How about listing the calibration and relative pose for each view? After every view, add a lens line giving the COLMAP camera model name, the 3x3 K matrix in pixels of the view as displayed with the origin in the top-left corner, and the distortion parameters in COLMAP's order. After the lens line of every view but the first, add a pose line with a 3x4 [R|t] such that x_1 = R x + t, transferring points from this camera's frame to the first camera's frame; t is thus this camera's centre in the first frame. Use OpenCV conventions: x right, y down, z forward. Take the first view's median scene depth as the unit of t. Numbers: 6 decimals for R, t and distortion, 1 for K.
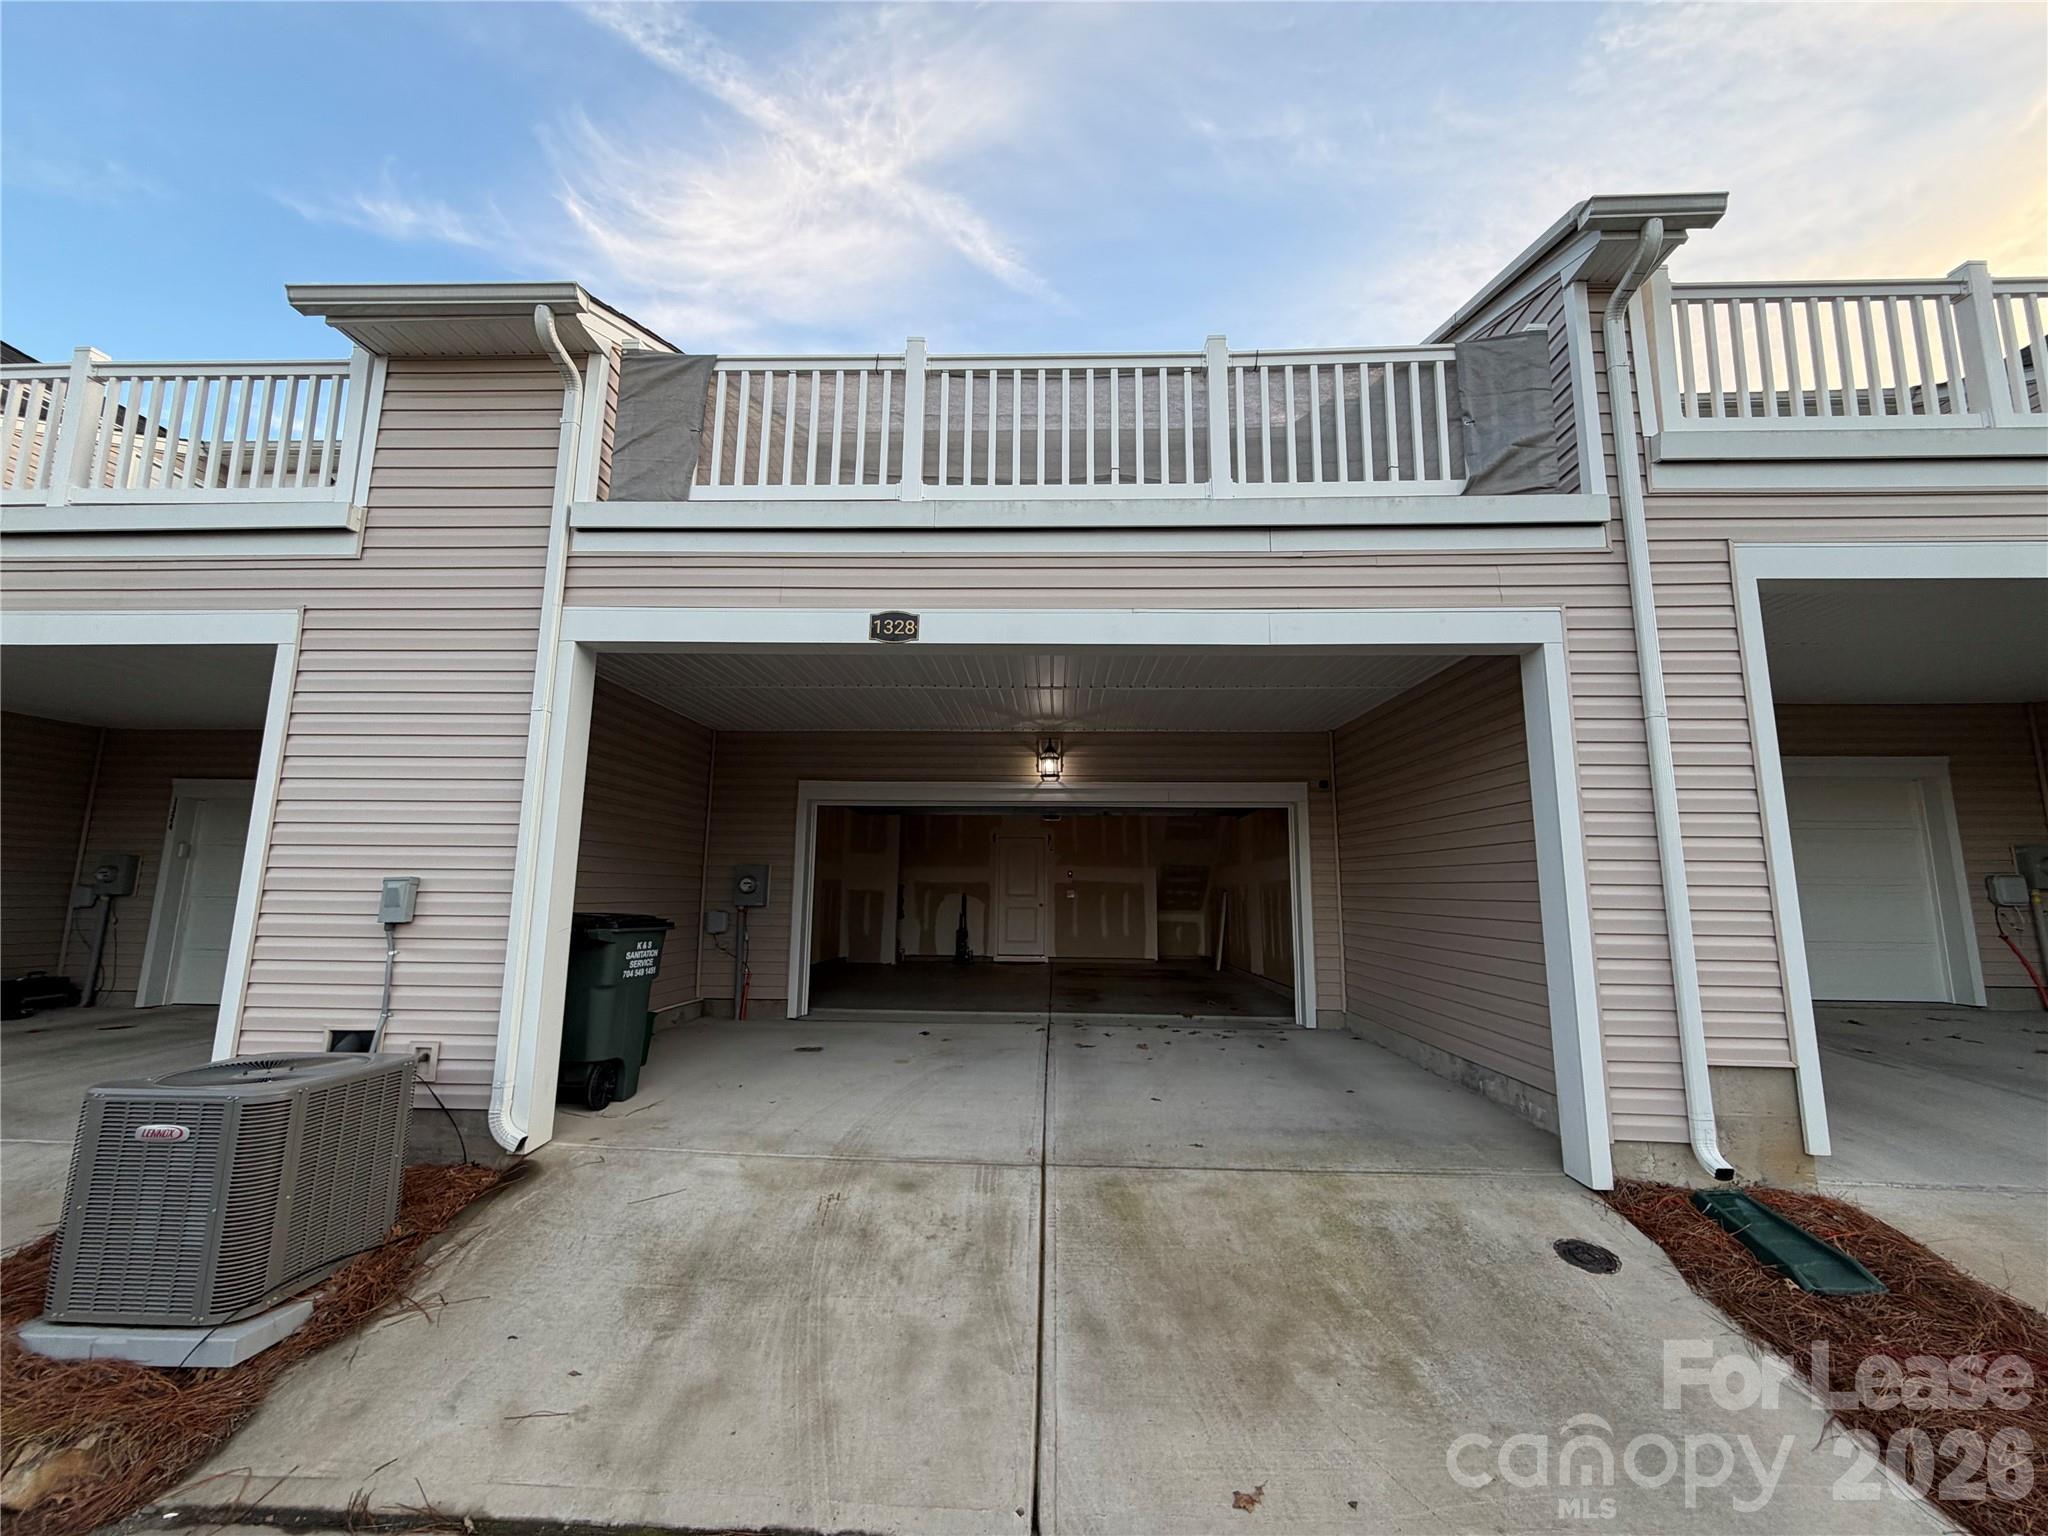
lens RADIAL K [[814.2, 0, 1024.8], [0, 814.2, 766.4], [0, 0, 1]] dist [0.002057, -0.000451]
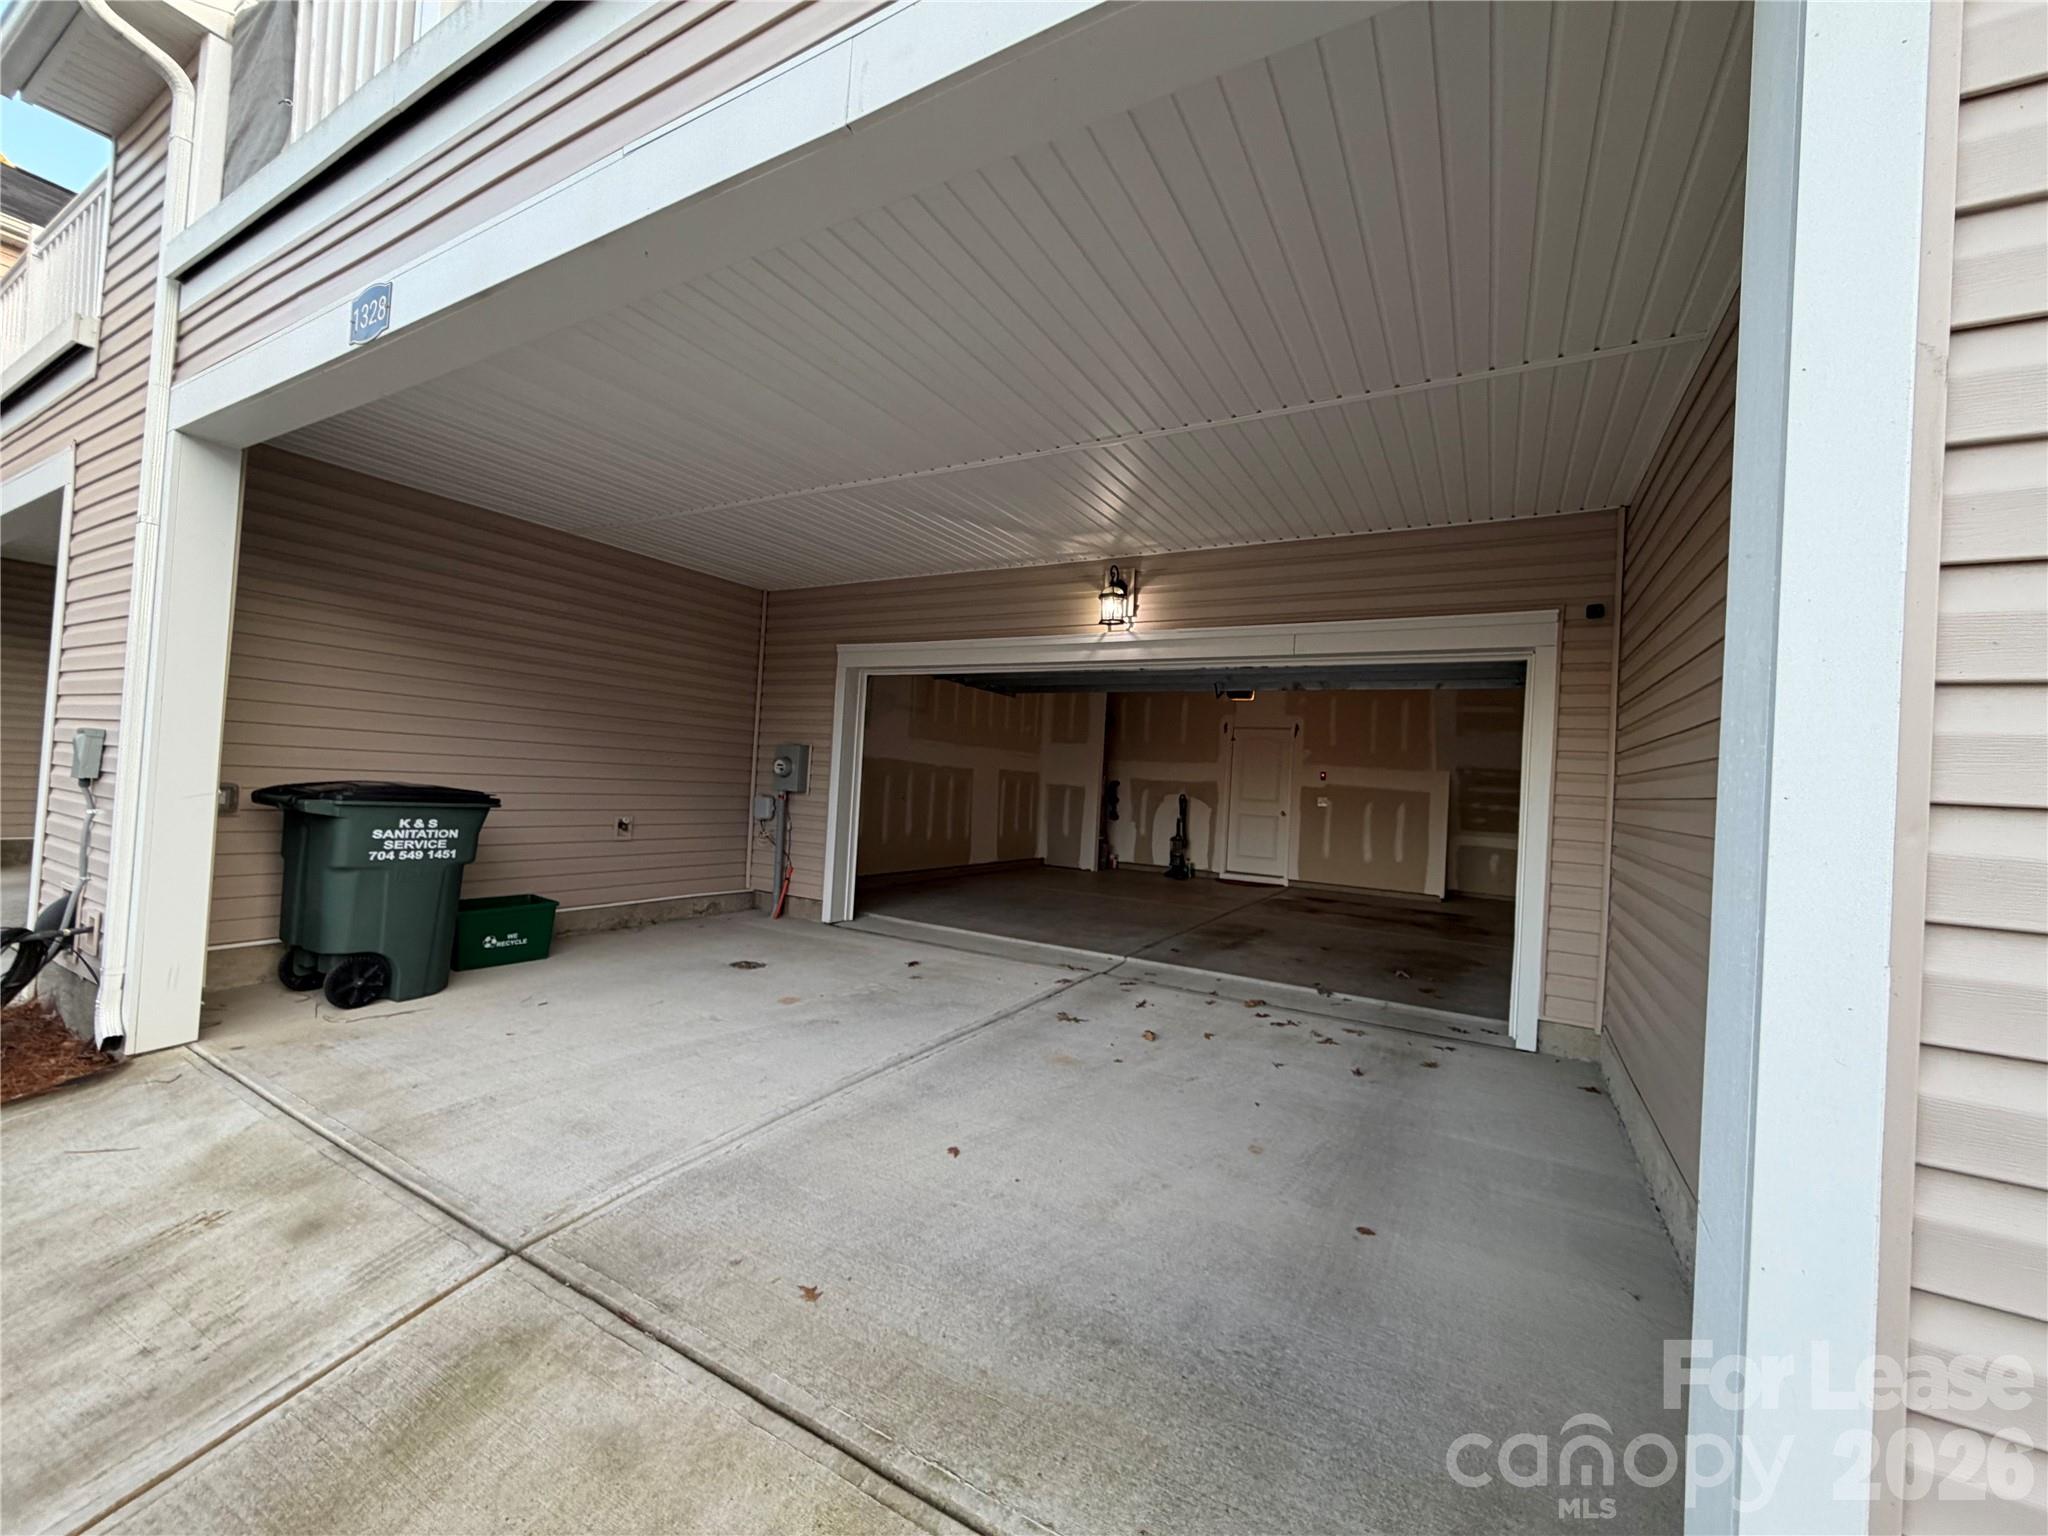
lens RADIAL K [[814.2, 0, 1023.1], [0, 814.2, 766.6], [0, 0, 1]] dist [0.002057, -0.000451]
pose [[0.884435, 0.030340, -0.465676, 0.287990], [0.025871, 0.993162, 0.113842, 0.052145], [0.465946, -0.112733, 0.877602, 0.352459]]
